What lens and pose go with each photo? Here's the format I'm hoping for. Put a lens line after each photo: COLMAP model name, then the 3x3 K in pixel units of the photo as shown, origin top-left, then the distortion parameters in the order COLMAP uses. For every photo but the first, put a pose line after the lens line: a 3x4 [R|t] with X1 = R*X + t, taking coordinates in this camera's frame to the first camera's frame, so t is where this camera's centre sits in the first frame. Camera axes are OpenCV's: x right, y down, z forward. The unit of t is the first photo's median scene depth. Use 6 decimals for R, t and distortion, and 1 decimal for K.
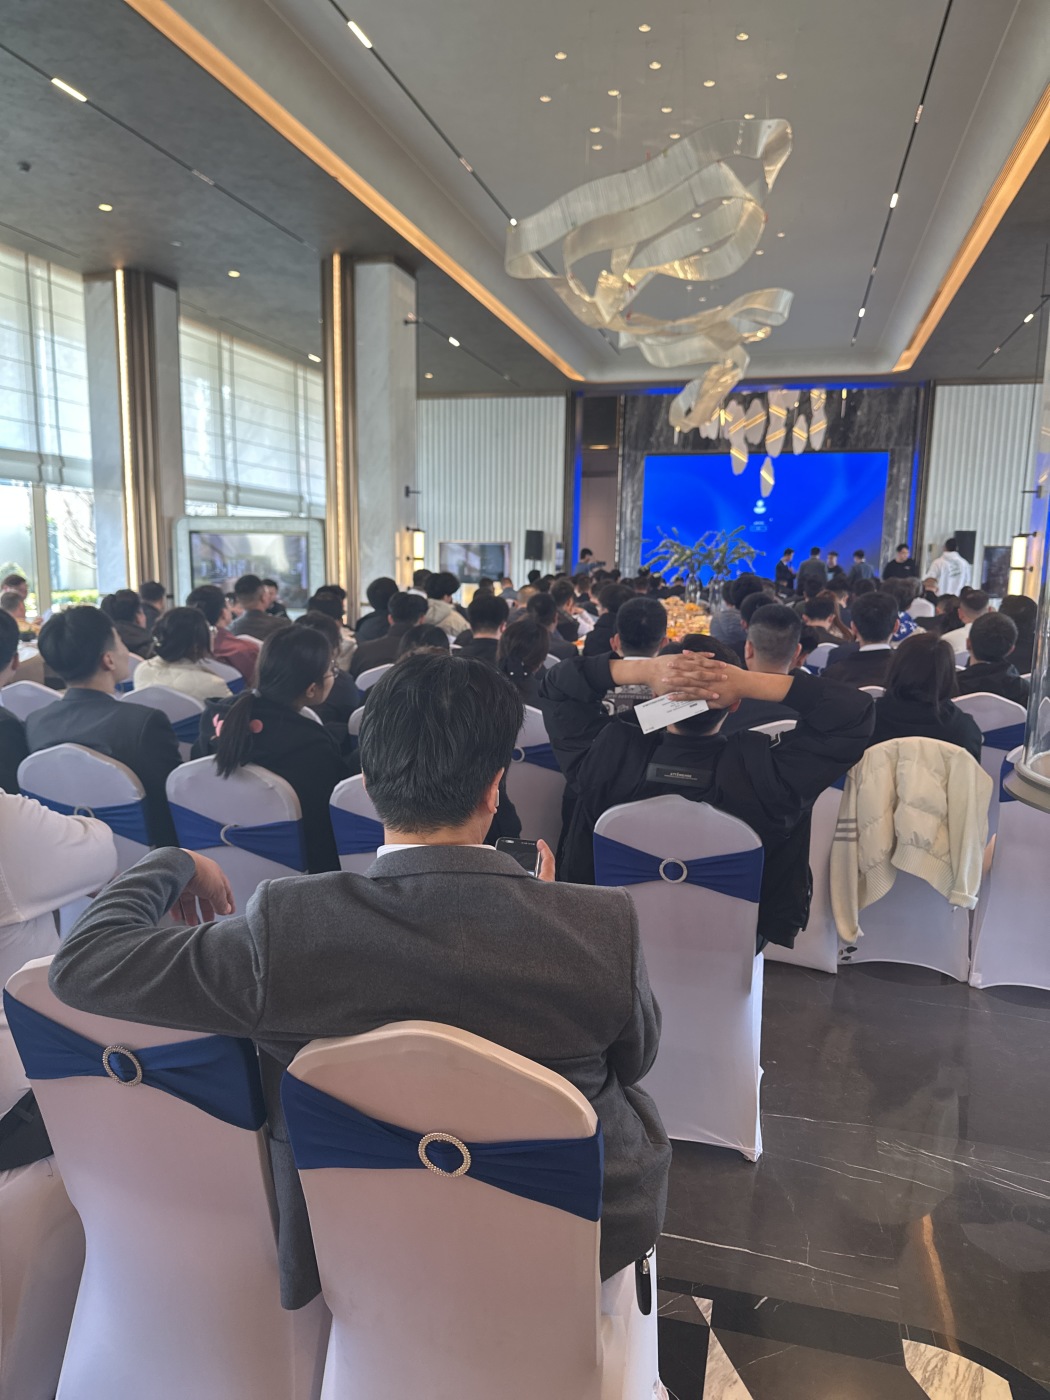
lens RADIAL K [[1033.7, 0, 525.0], [0, 1033.7, 700.0], [0, 0, 1]] dist [-0.003004, -0.002129]
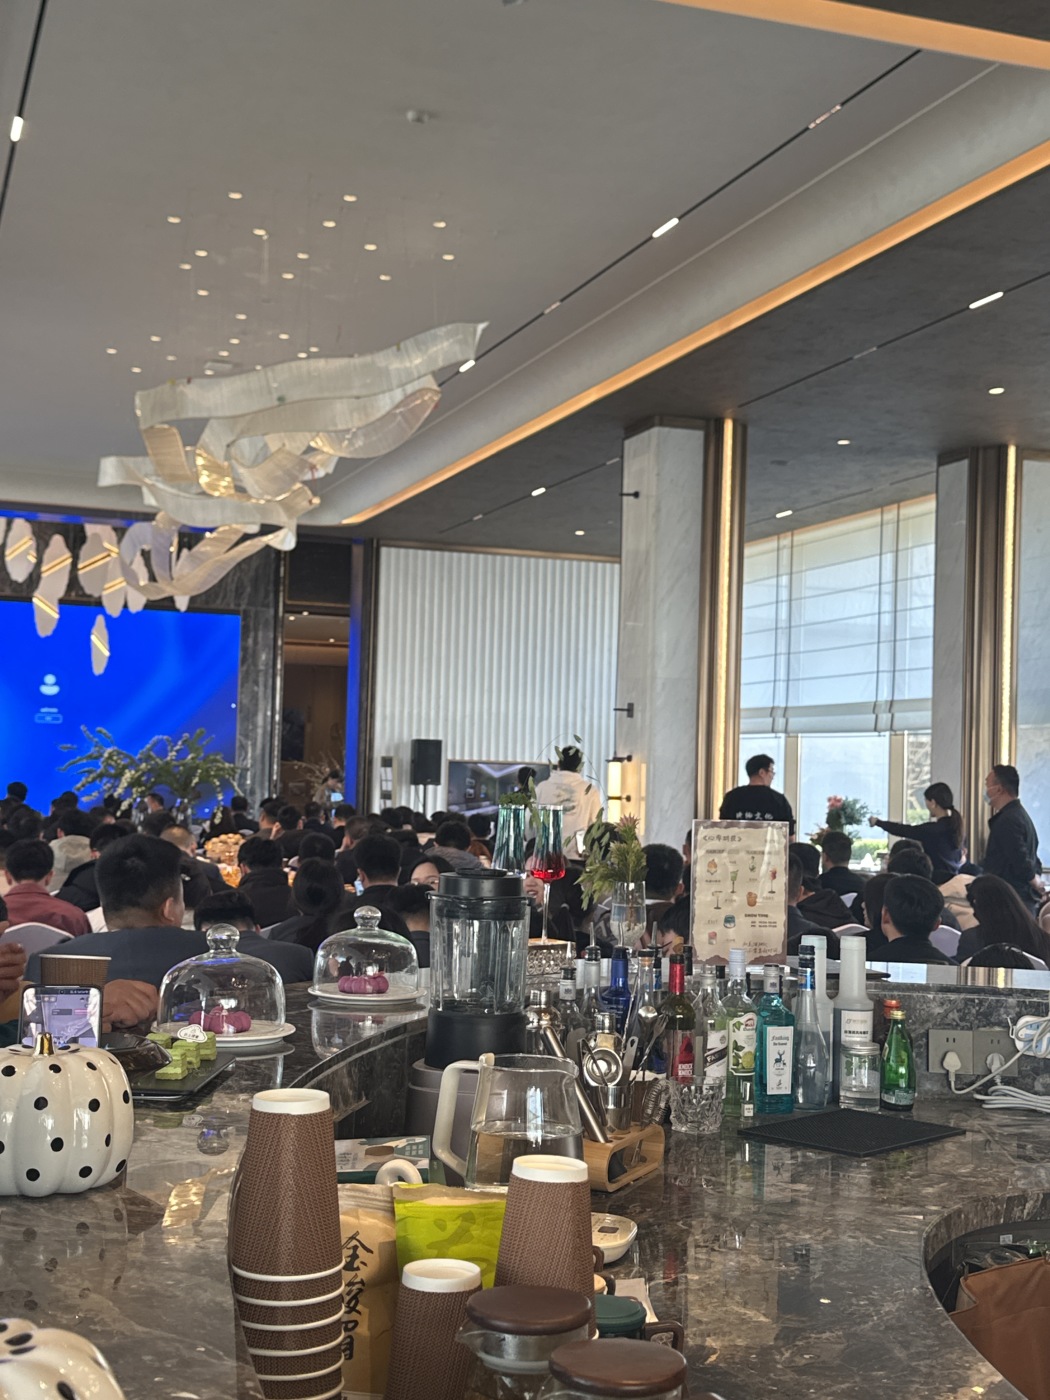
lens RADIAL K [[1810.8, 0, 525.0], [0, 1810.8, 700.0], [0, 0, 1]] dist [-0.010891, -0.000443]
pose [[0.834429, 0.038560, 0.549765, -0.166509], [0.053823, 0.987079, -0.150924, 0.006452], [-0.548481, 0.155525, 0.821572, -0.084095]]
